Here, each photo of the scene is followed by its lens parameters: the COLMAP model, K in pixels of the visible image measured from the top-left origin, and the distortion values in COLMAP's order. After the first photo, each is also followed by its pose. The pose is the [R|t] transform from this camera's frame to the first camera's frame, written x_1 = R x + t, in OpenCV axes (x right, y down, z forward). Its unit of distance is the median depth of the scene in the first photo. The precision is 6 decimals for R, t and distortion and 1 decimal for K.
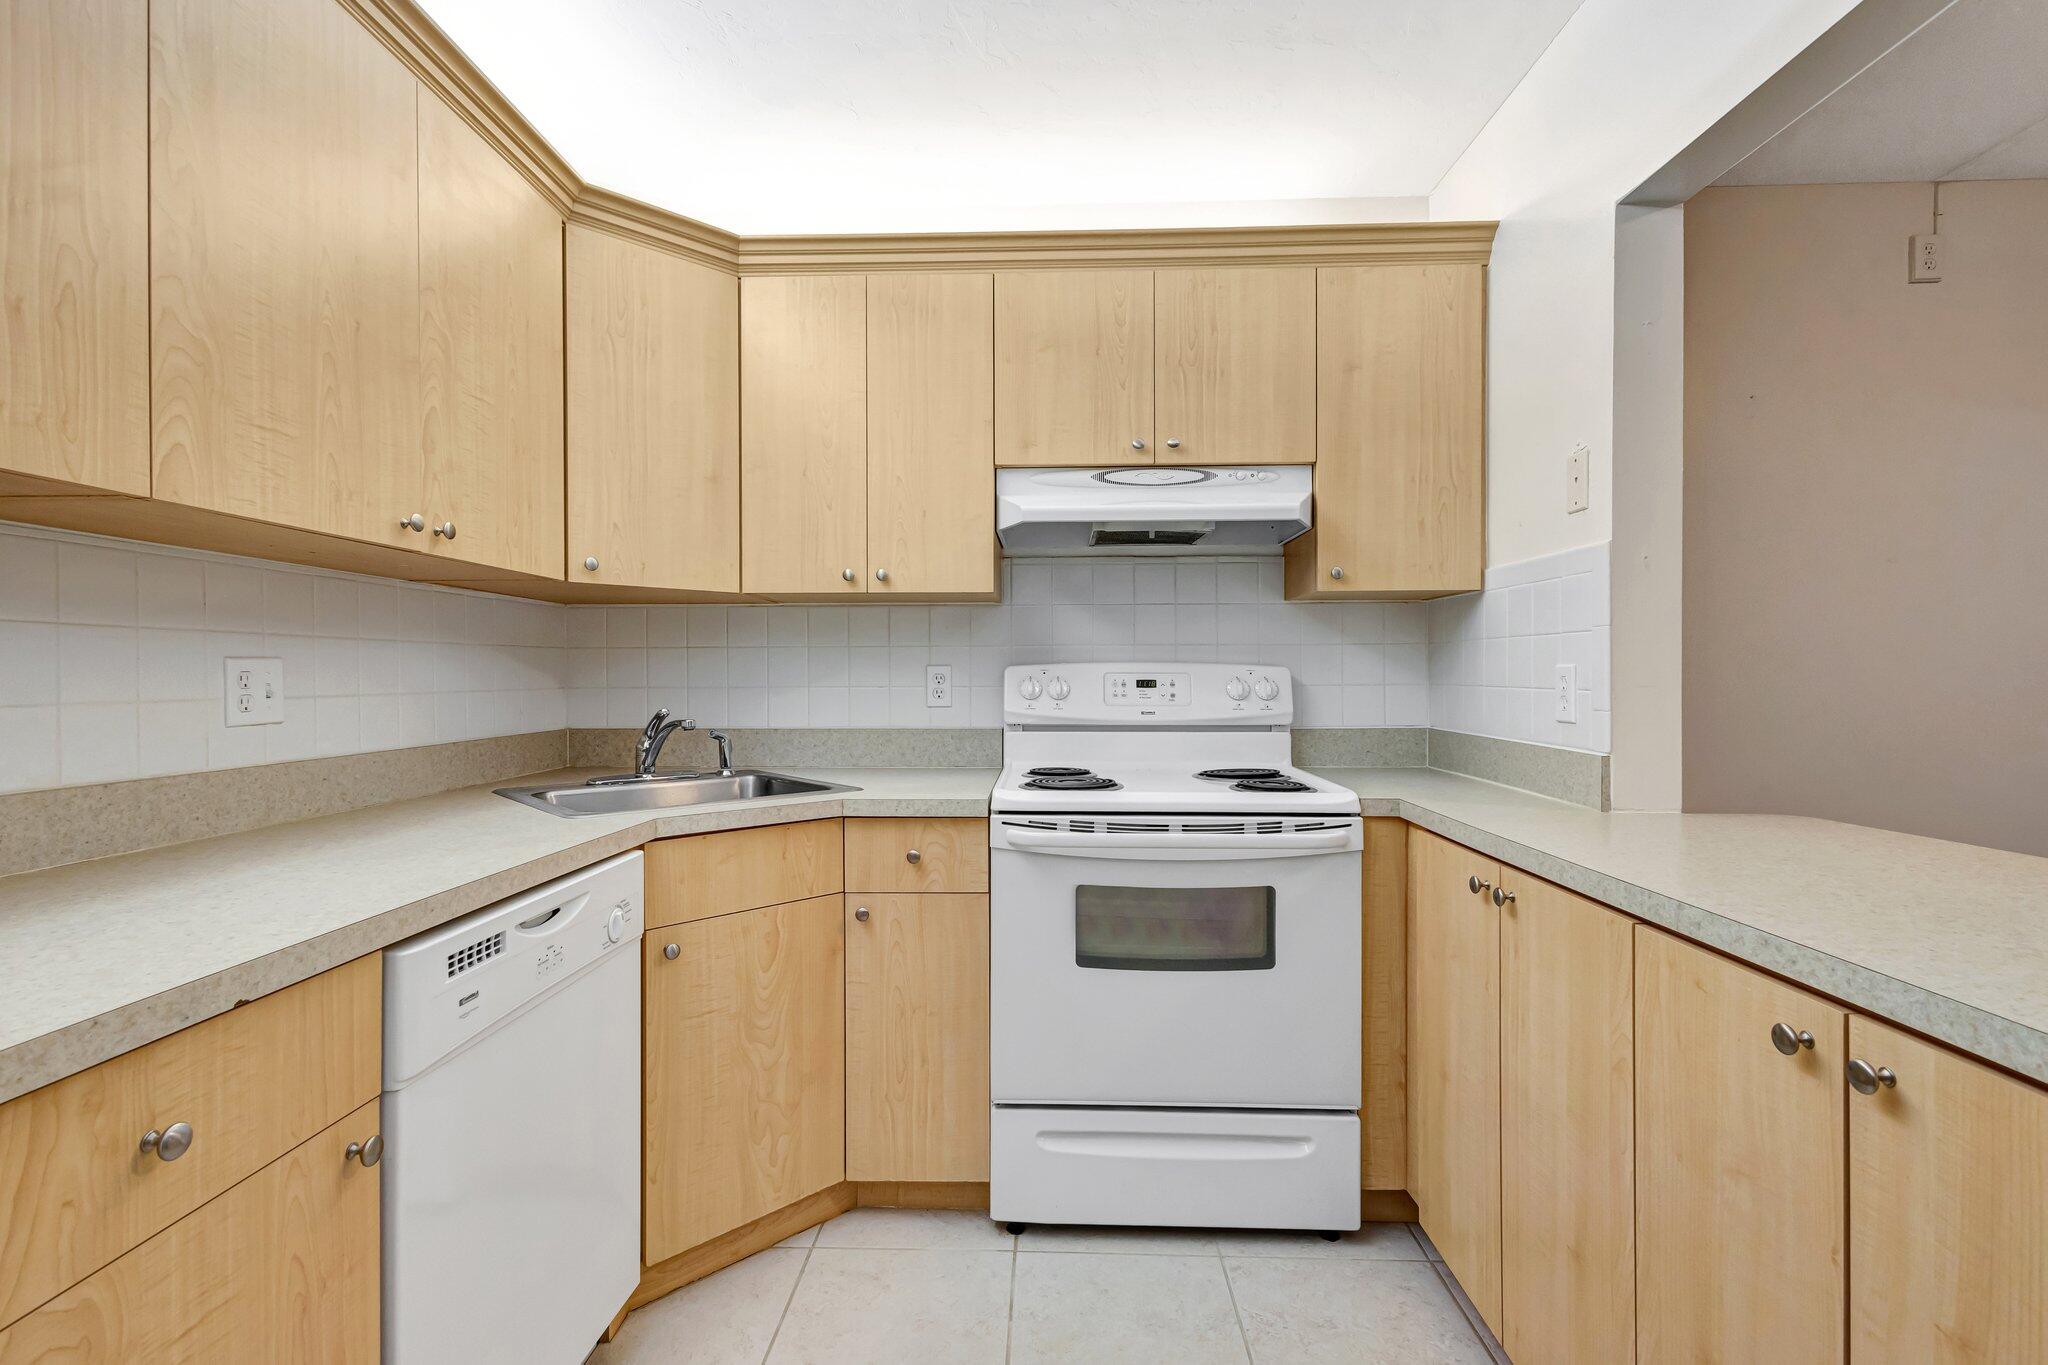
lens RADIAL K [[960.0, 0, 1027.4], [0, 960.0, 668.7], [0, 0, 1]] dist [0.005251, 0.000153]
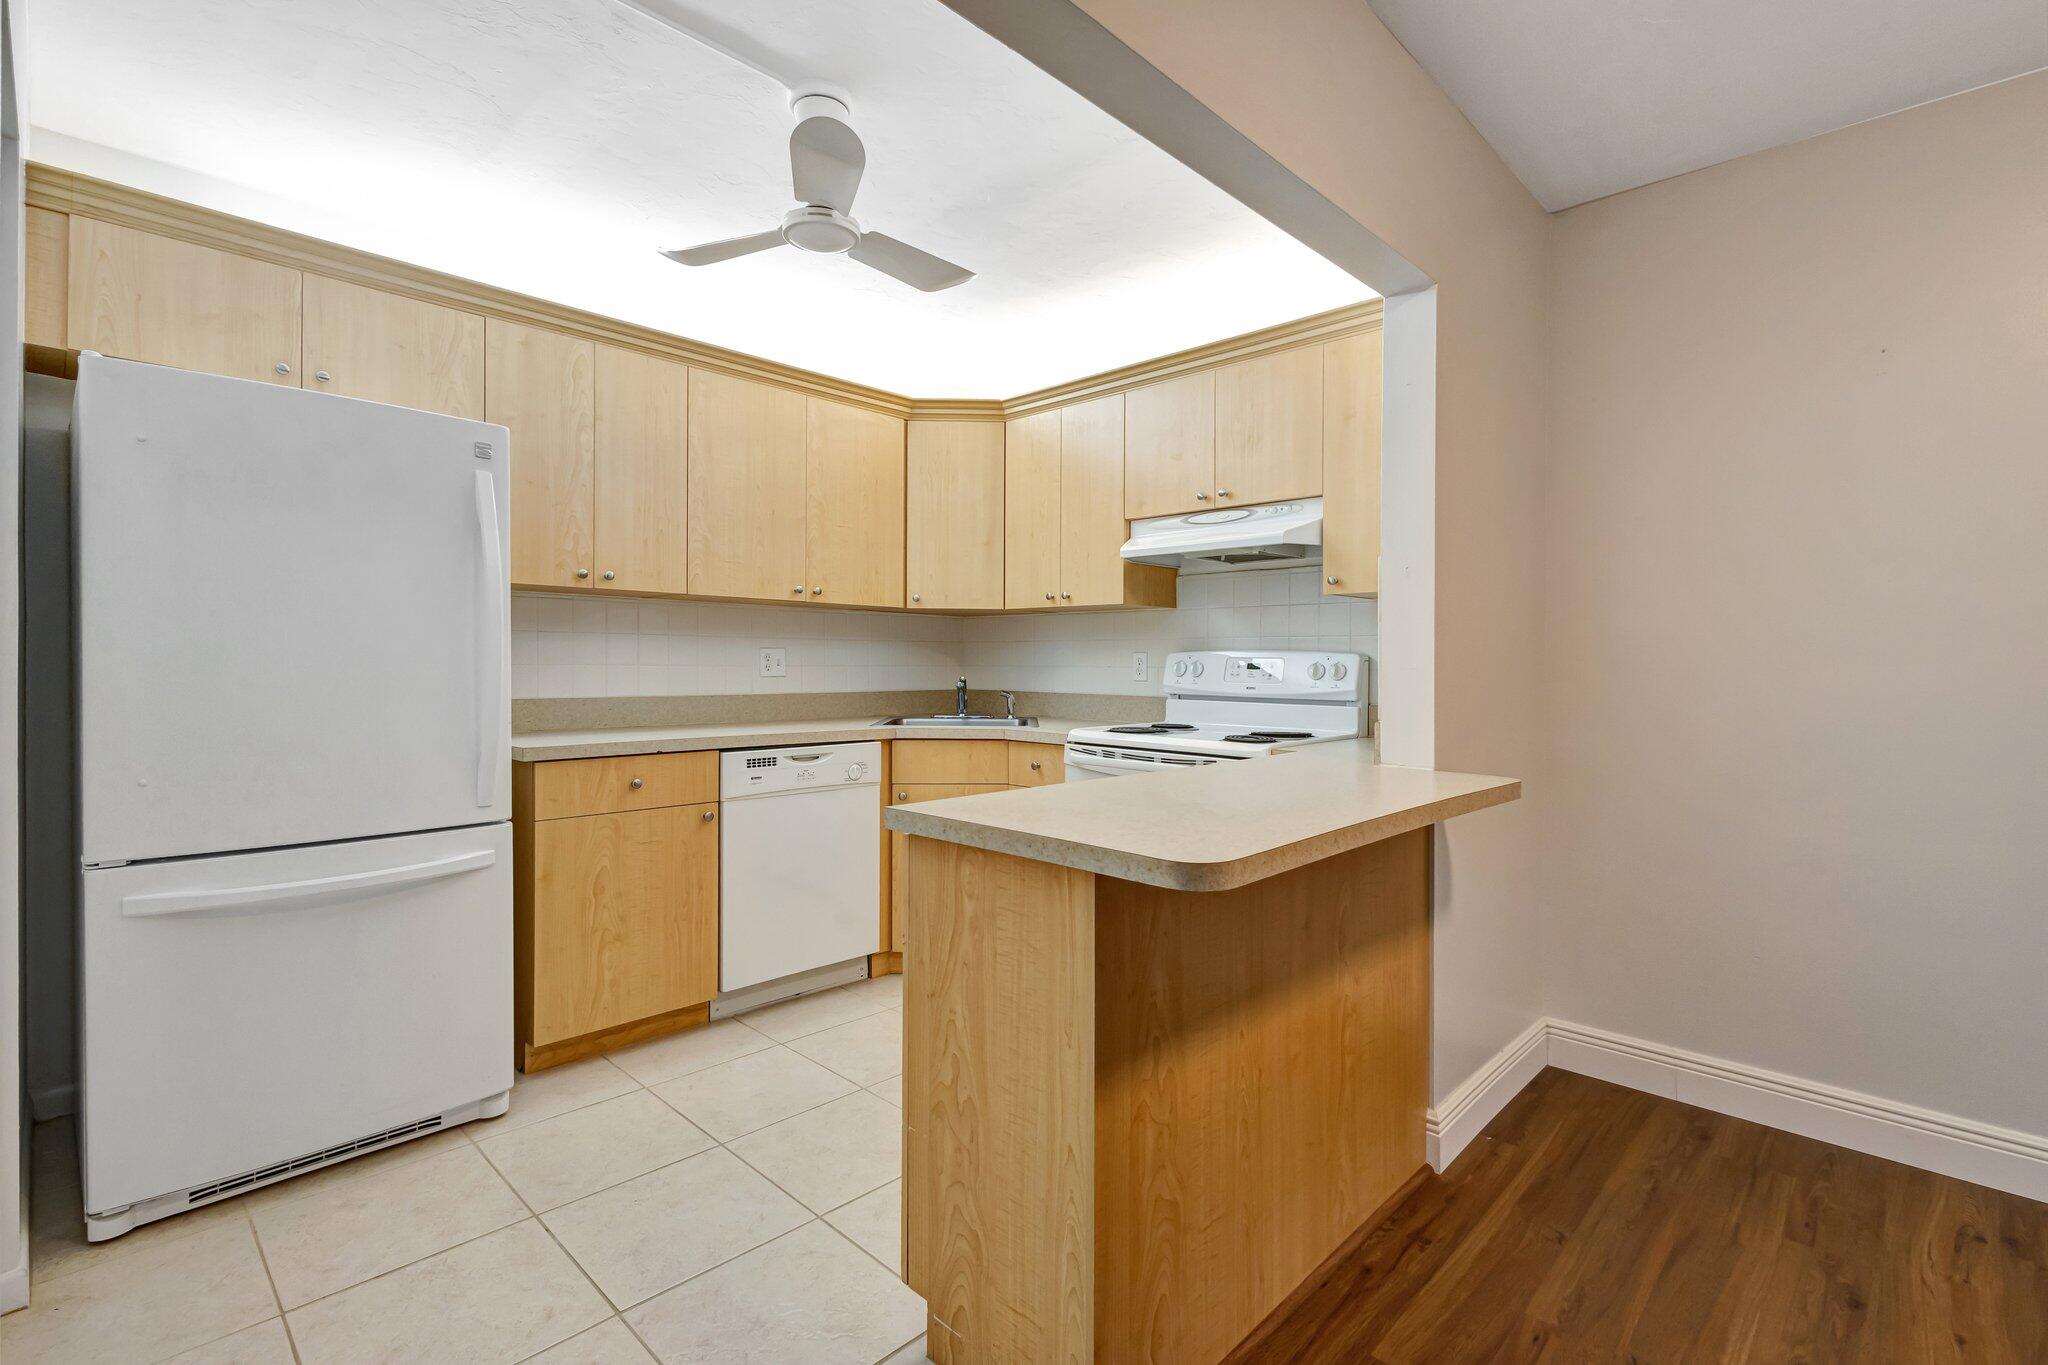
lens RADIAL K [[940.7, 0, 1020.1], [0, 940.7, 668.6], [0, 0, 1]] dist [0.003380, 0.000266]
pose [[0.731048, 0.012512, -0.682212, 0.944389], [-0.005328, 0.999906, 0.012629, 0.004765], [0.682306, -0.005597, 0.731046, -0.213706]]
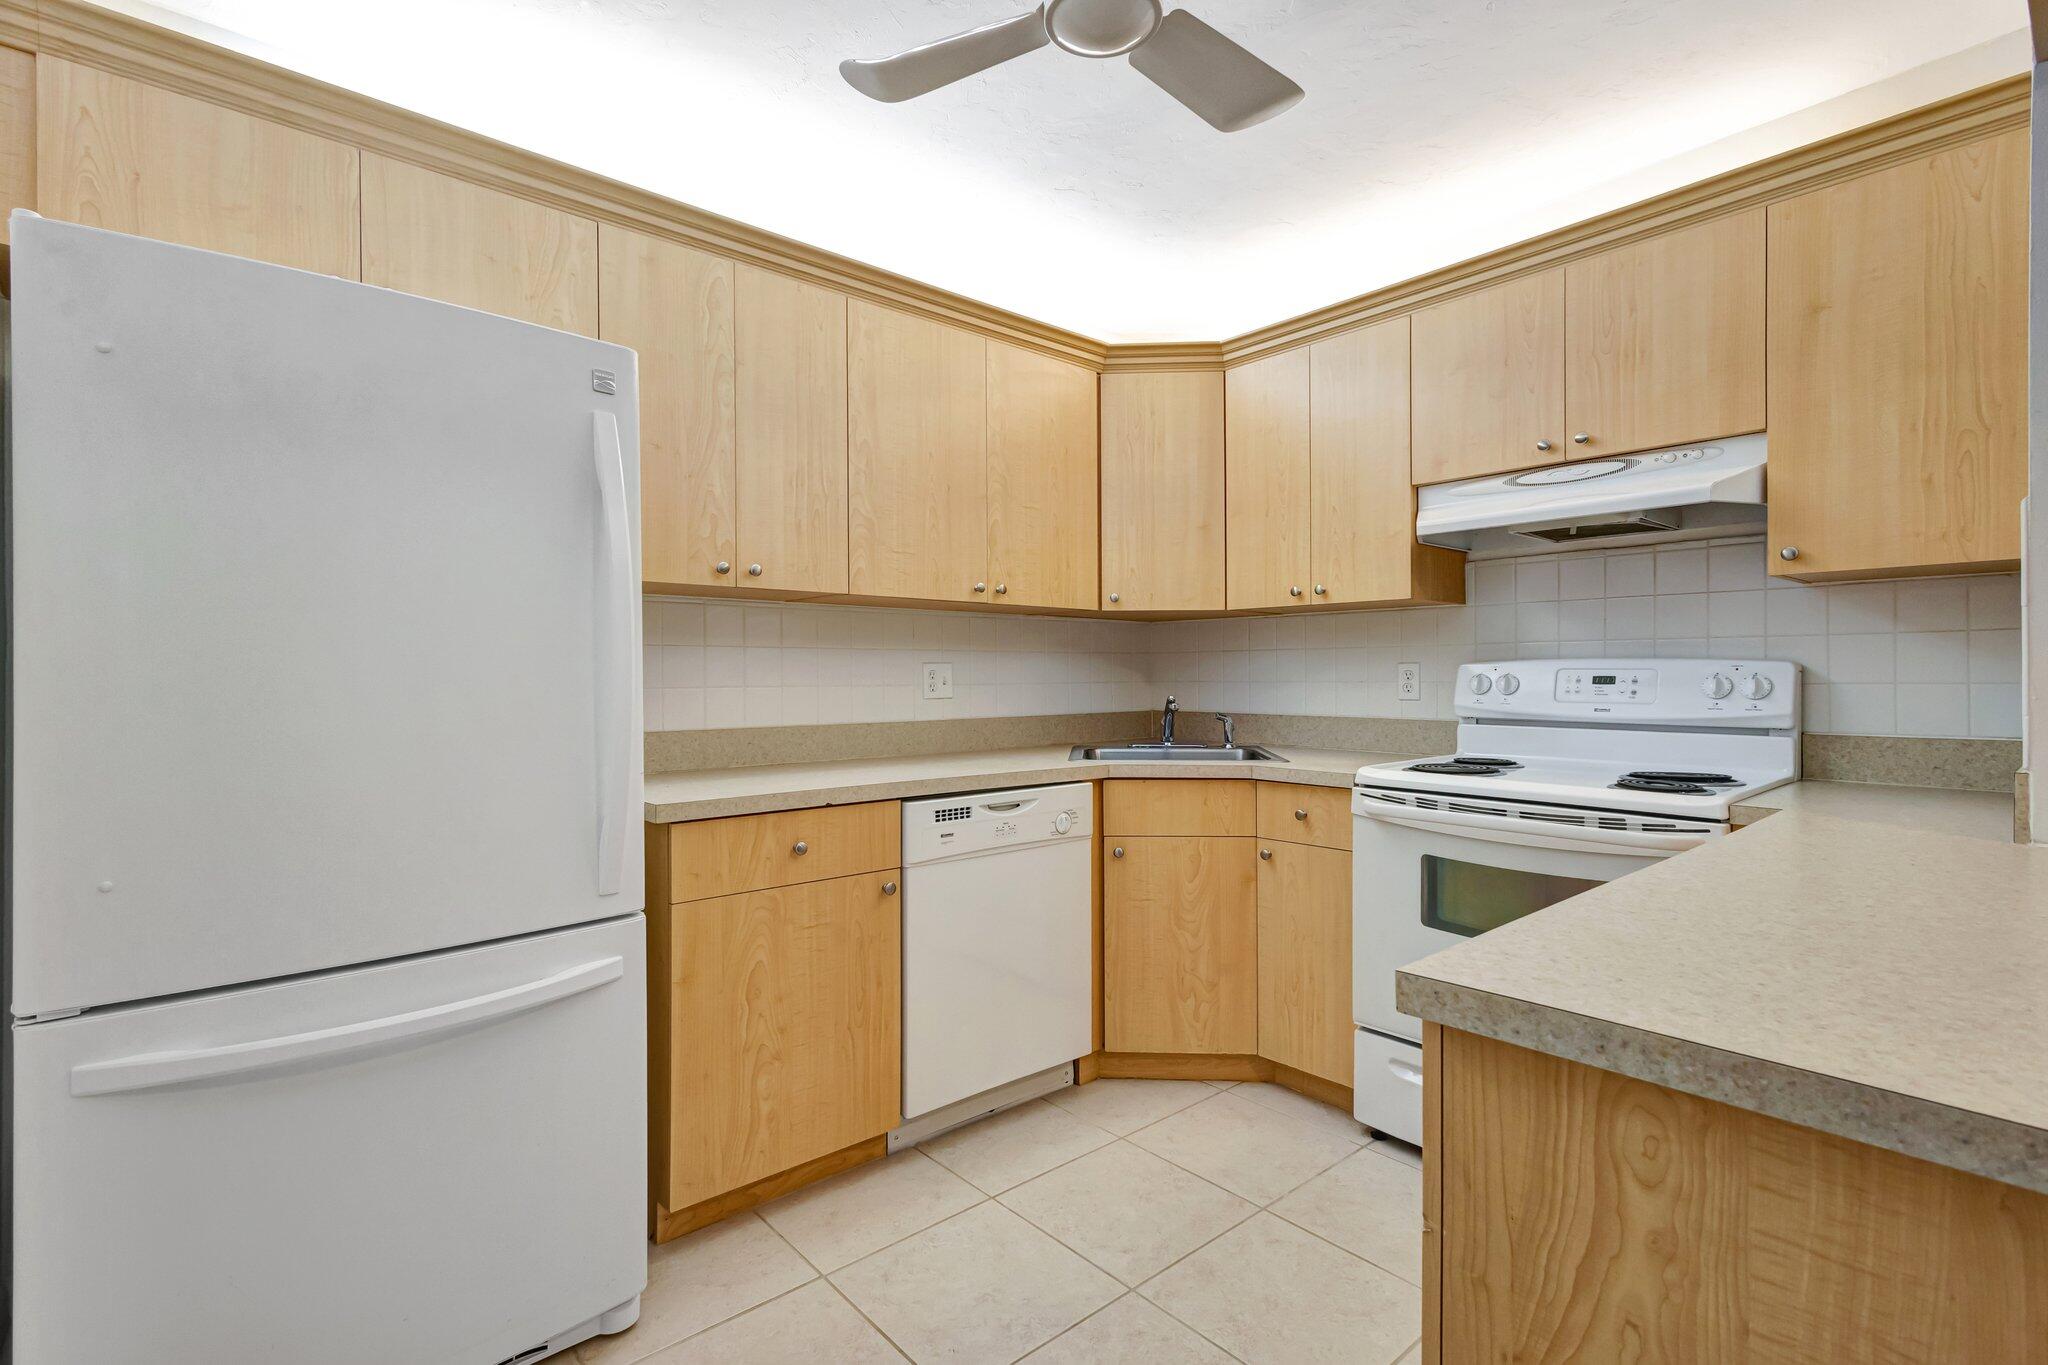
lens RADIAL K [[949.5, 0, 1017.4], [0, 949.5, 681.4], [0, 0, 1]] dist [0.006662, -0.000572]
pose [[0.672031, 0.004429, -0.740509, 0.533227], [0.005823, 0.999920, 0.011265, 0.003445], [0.740500, -0.011882, 0.671952, -0.109544]]
